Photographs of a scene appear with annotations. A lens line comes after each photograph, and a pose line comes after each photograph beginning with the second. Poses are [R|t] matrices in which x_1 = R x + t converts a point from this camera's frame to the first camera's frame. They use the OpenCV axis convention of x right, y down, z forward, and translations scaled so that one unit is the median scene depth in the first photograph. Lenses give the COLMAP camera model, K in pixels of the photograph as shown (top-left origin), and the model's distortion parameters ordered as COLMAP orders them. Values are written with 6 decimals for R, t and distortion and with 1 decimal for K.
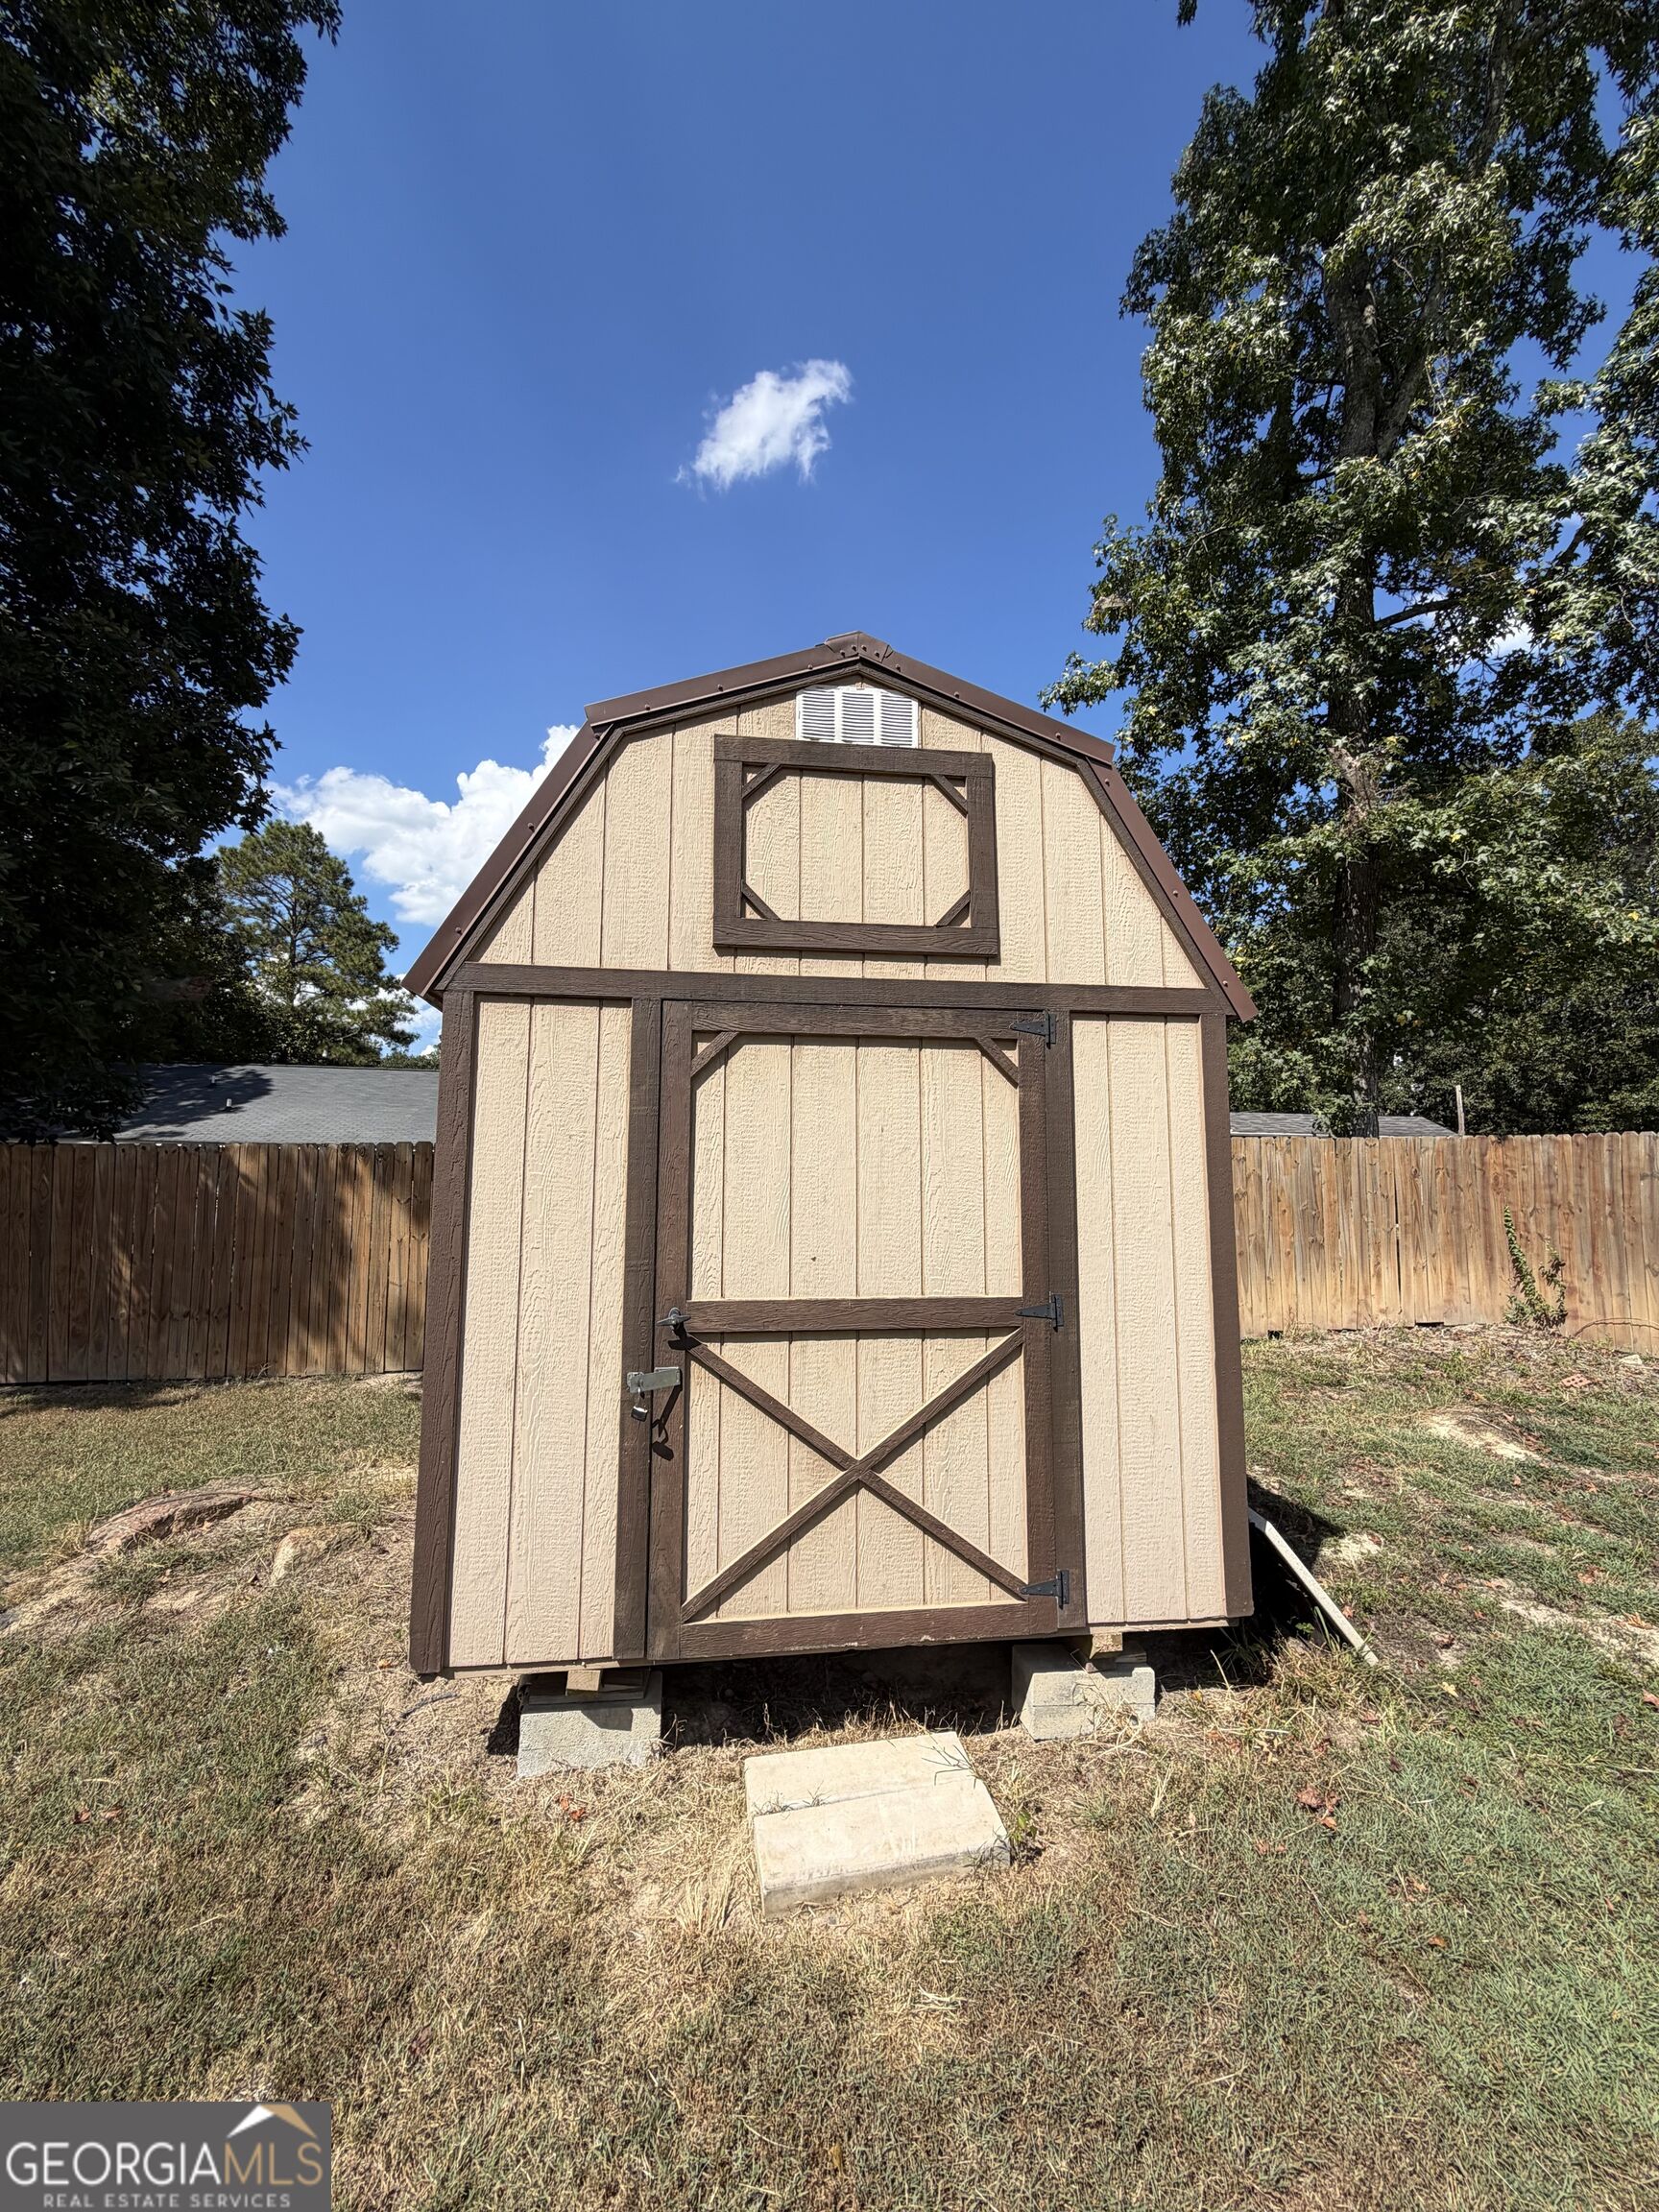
lens RADIAL K [[892.2, 0, 829.5], [0, 892.2, 1106.0], [0, 0, 1]] dist [0.000954, 0.000393]
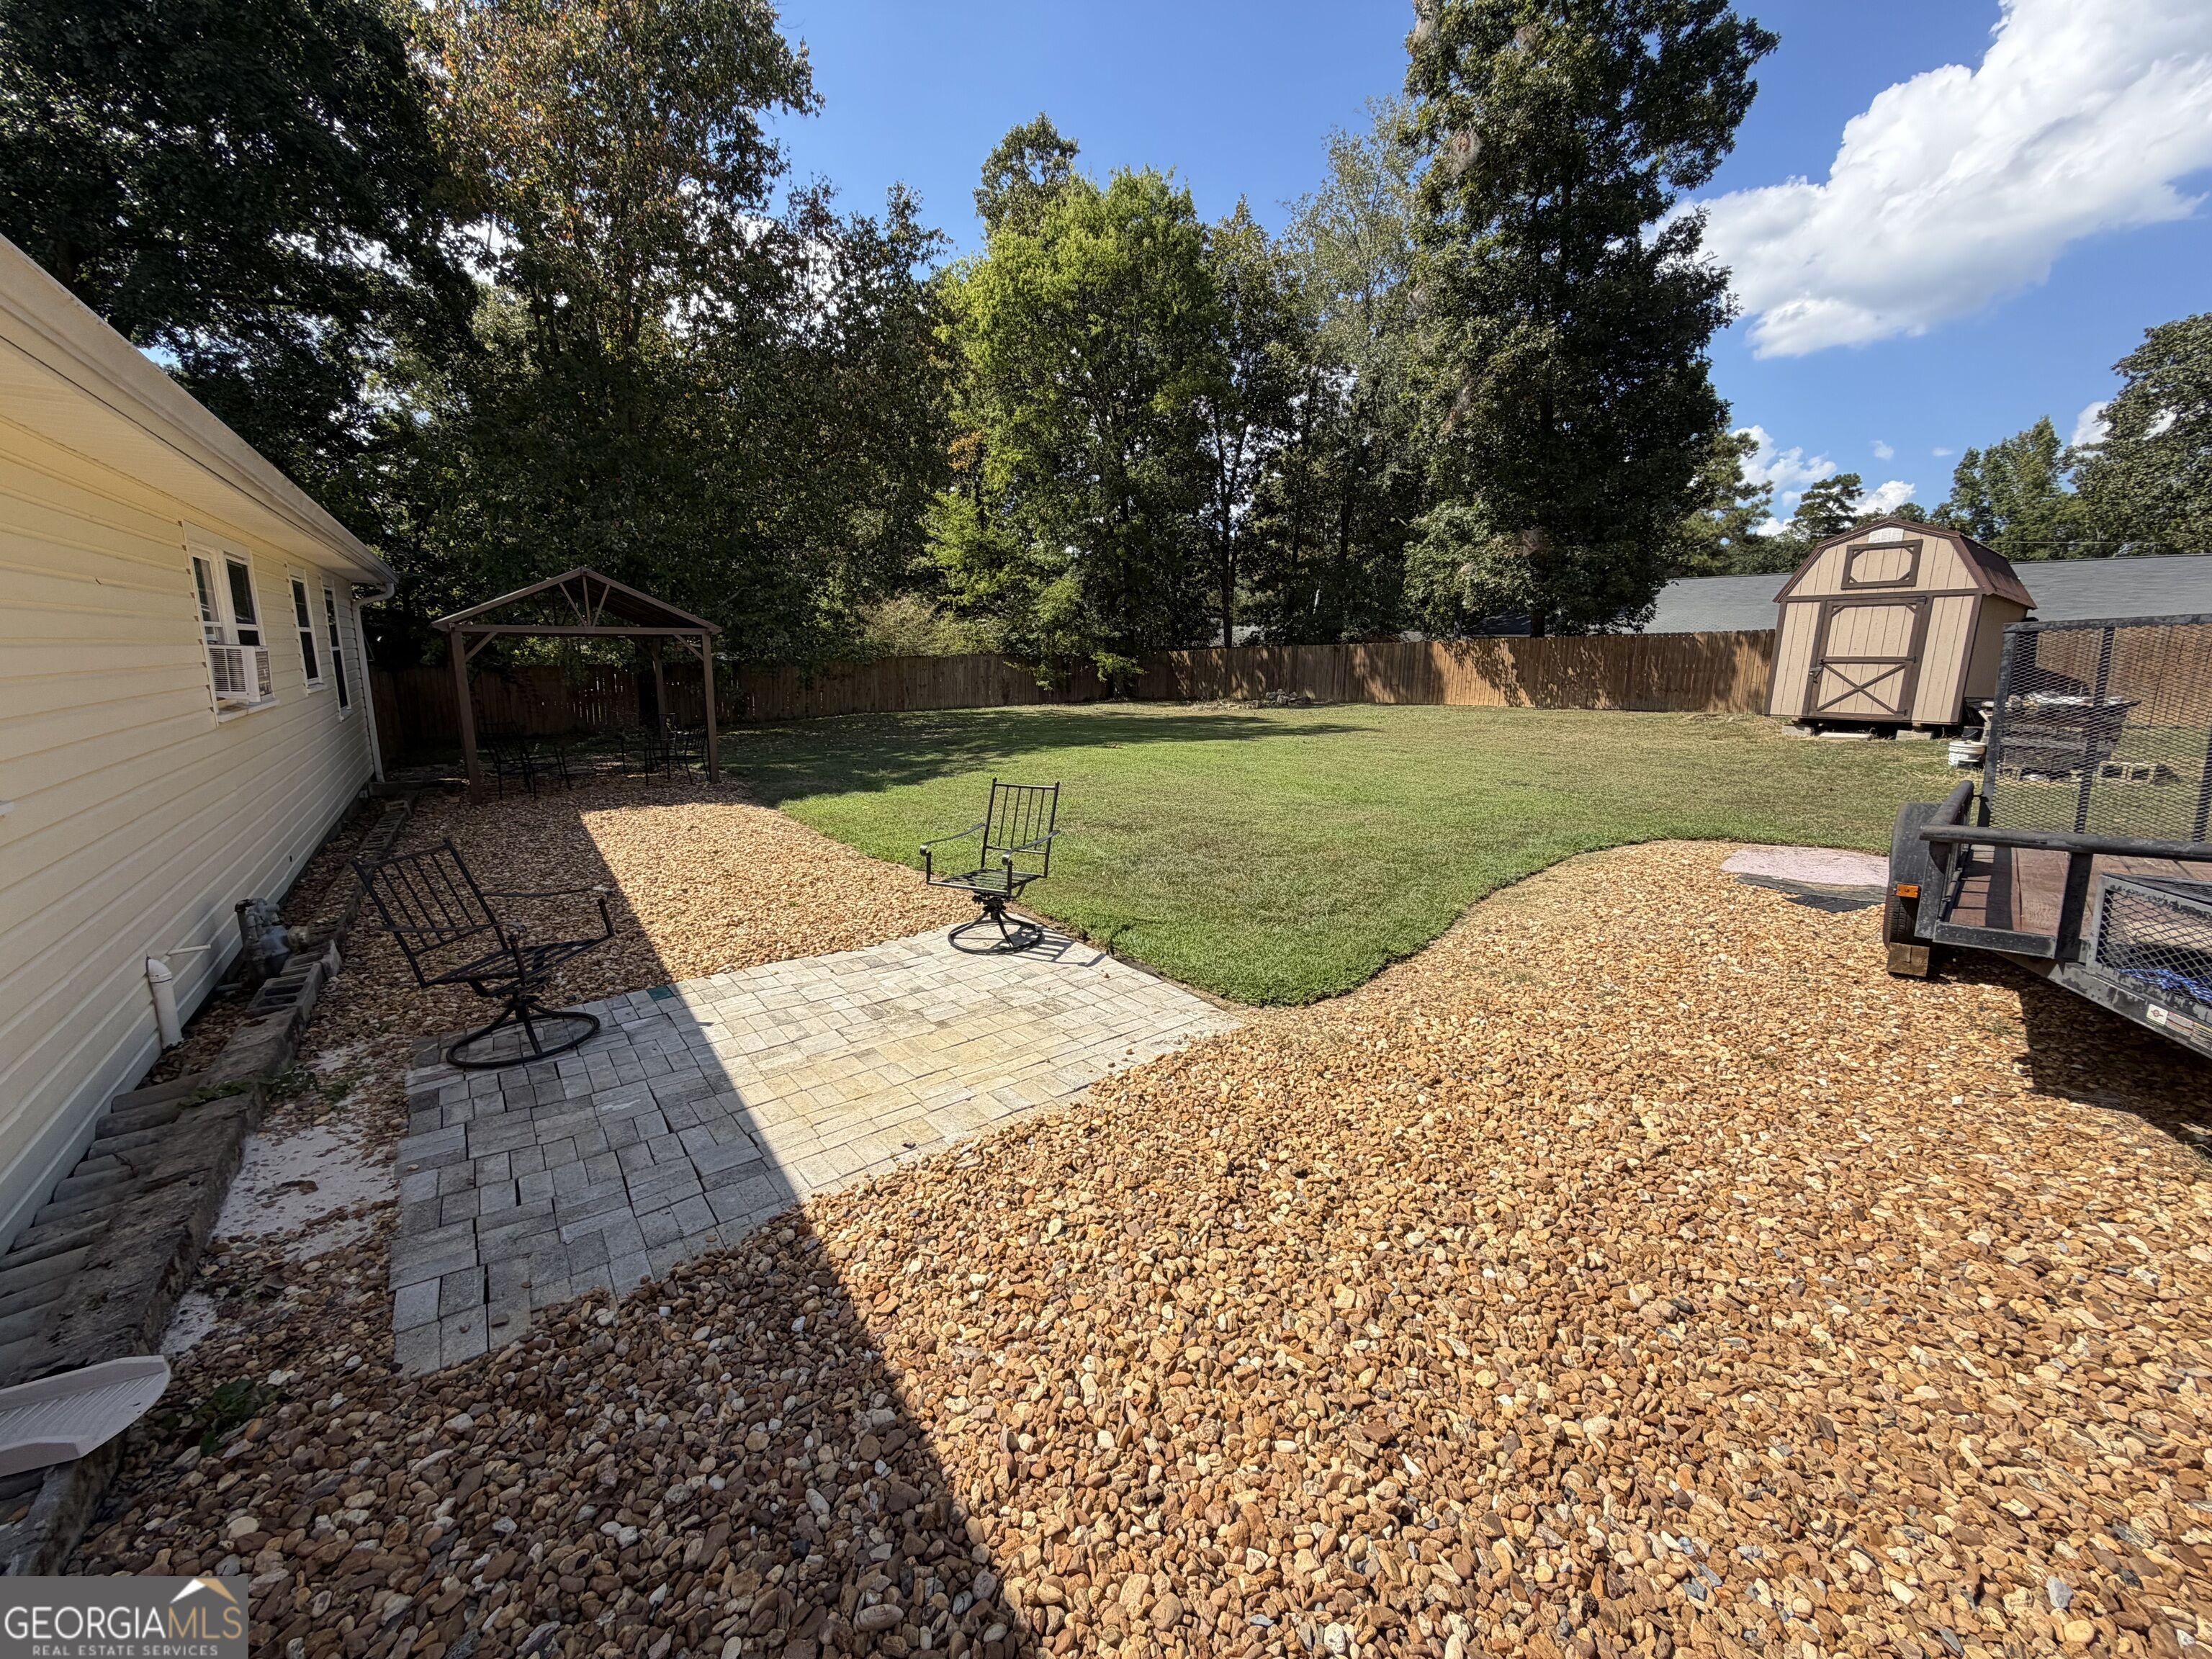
lens RADIAL K [[892.2, 0, 1106.0], [0, 892.2, 829.5], [0, 0, 1]] dist [0.000954, 0.000393]
pose [[0.498309, 0.157708, -0.852535, 2.401188], [0.063753, 0.973990, 0.217440, -0.216948], [0.864652, -0.162704, 0.475294, -5.425593]]
